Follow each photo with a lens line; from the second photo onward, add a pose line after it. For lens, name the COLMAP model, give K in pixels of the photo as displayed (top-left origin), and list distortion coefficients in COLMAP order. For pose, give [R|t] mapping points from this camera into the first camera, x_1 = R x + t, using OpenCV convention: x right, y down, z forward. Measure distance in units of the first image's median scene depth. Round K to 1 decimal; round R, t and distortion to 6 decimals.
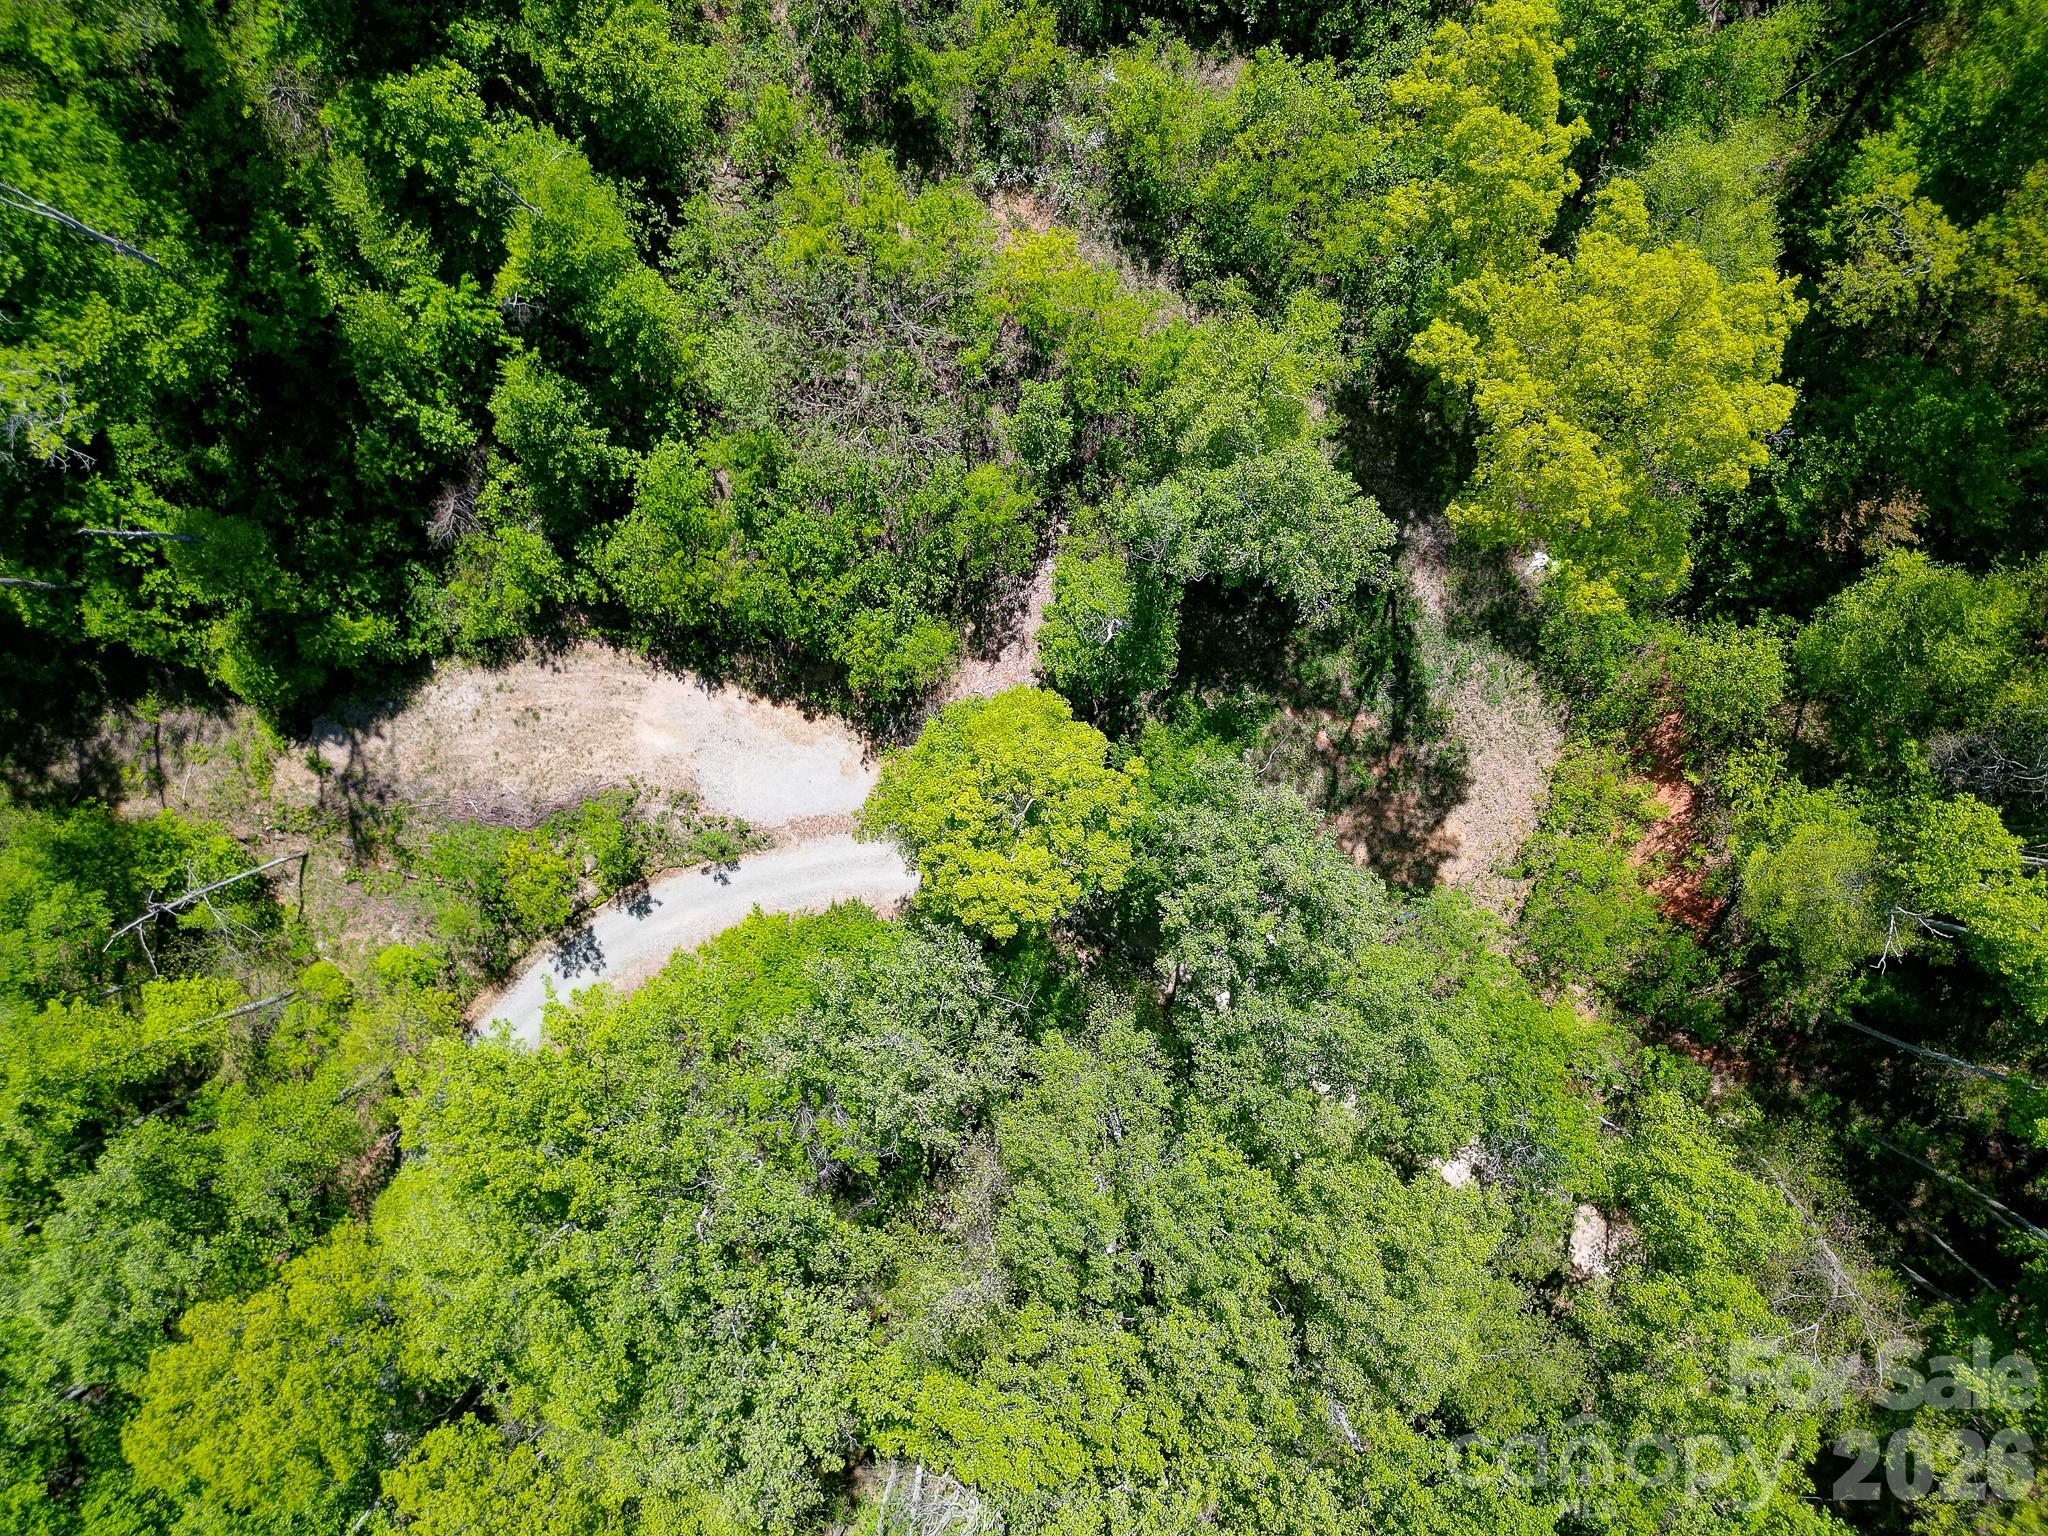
lens RADIAL K [[1452.8, 0, 1019.7], [0, 1452.8, 776.9], [0, 0, 1]] dist [0.050308, -0.037420]
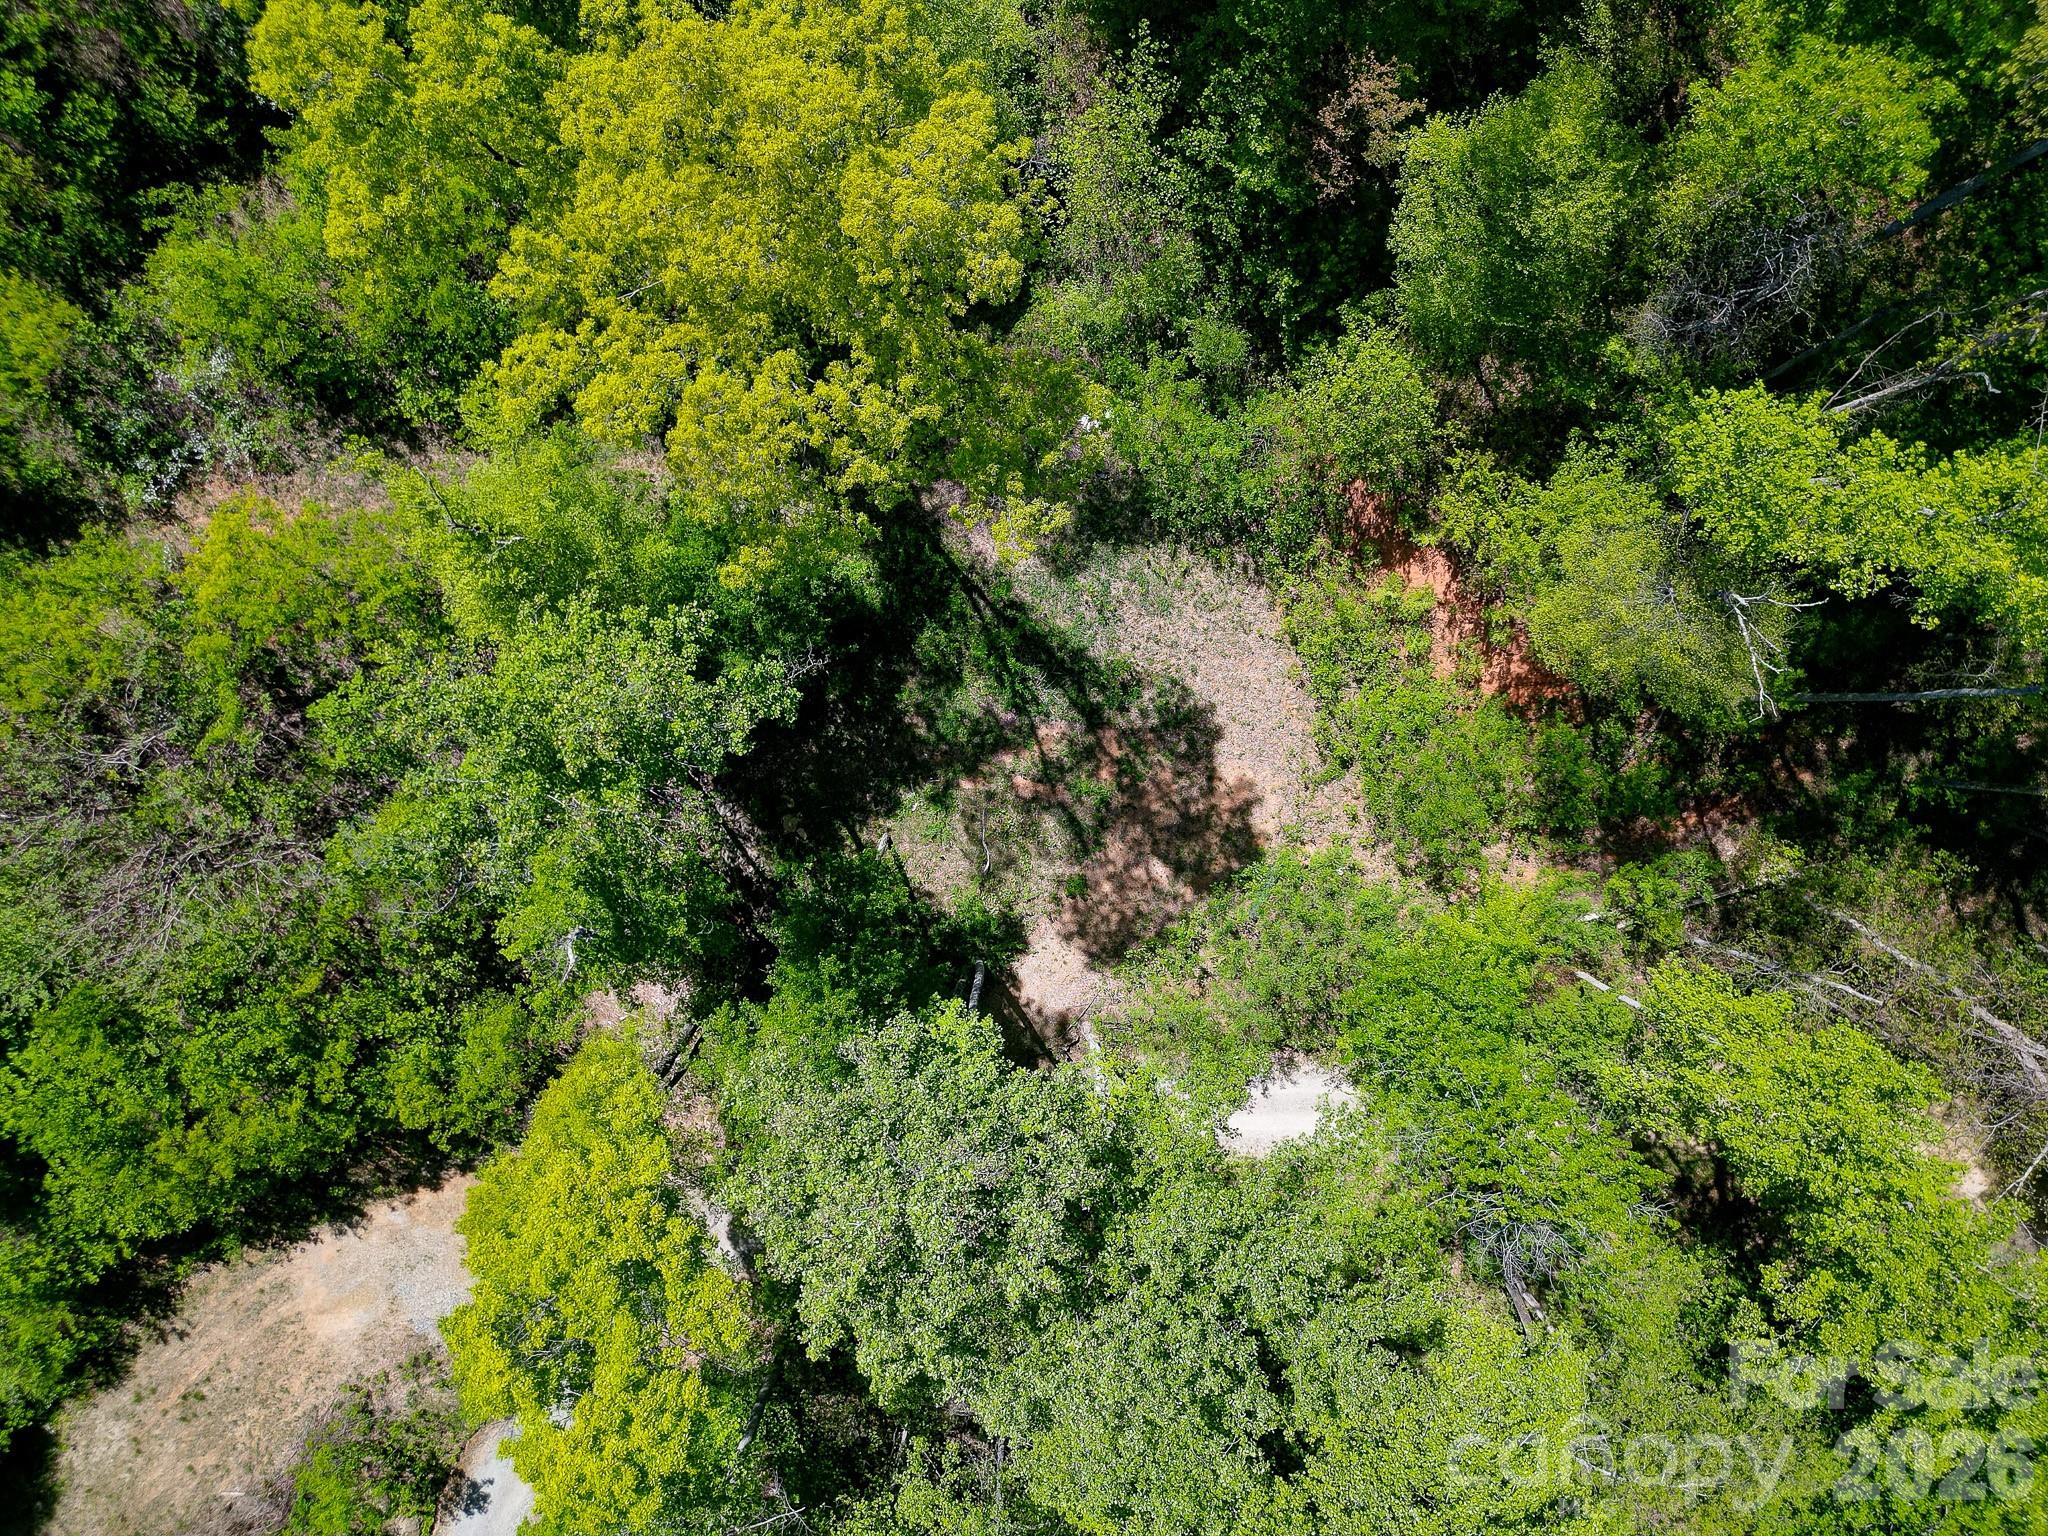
lens RADIAL K [[1452.8, 0, 1027.1], [0, 1452.8, 764.5], [0, 0, 1]] dist [0.050308, -0.037420]
pose [[0.783030, -0.621654, -0.020257, 0.237383], [0.621616, 0.783272, -0.008887, -0.026451], [0.021391, -0.005633, 0.999755, 0.266156]]
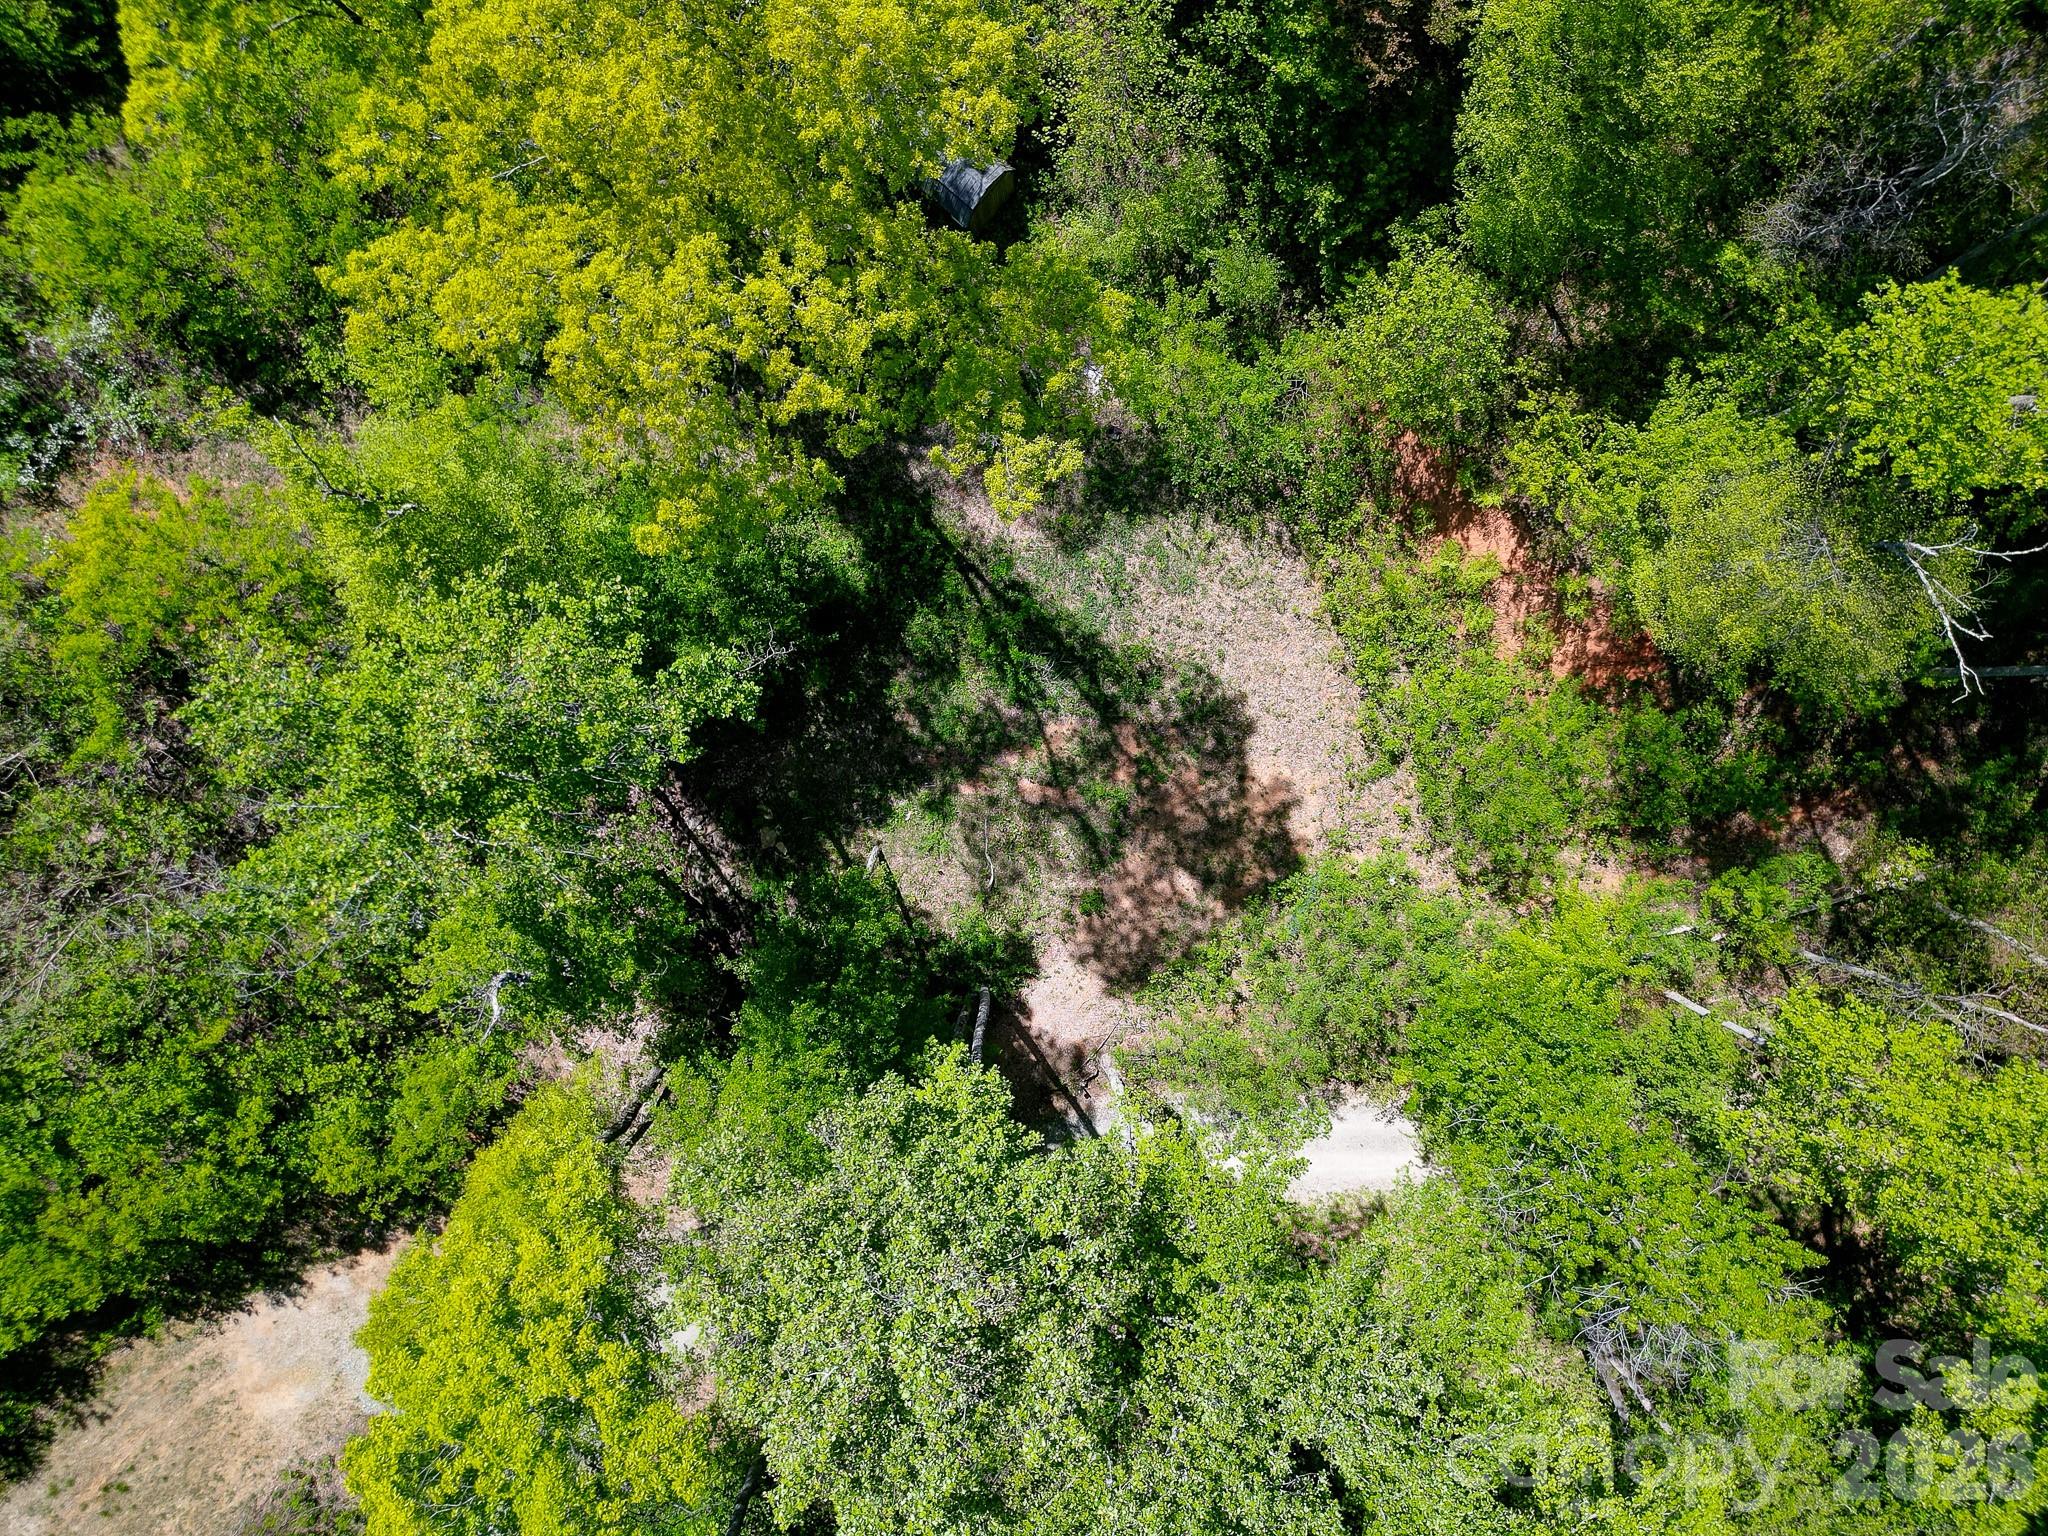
lens RADIAL K [[1452.8, 0, 1026.1], [0, 1452.8, 766.9], [0, 0, 1]] dist [0.050308, -0.037420]
pose [[0.771667, -0.635430, -0.027564, 0.237399], [0.635477, 0.772077, -0.008127, -0.029696], [0.026446, -0.011245, 0.999587, 0.352419]]
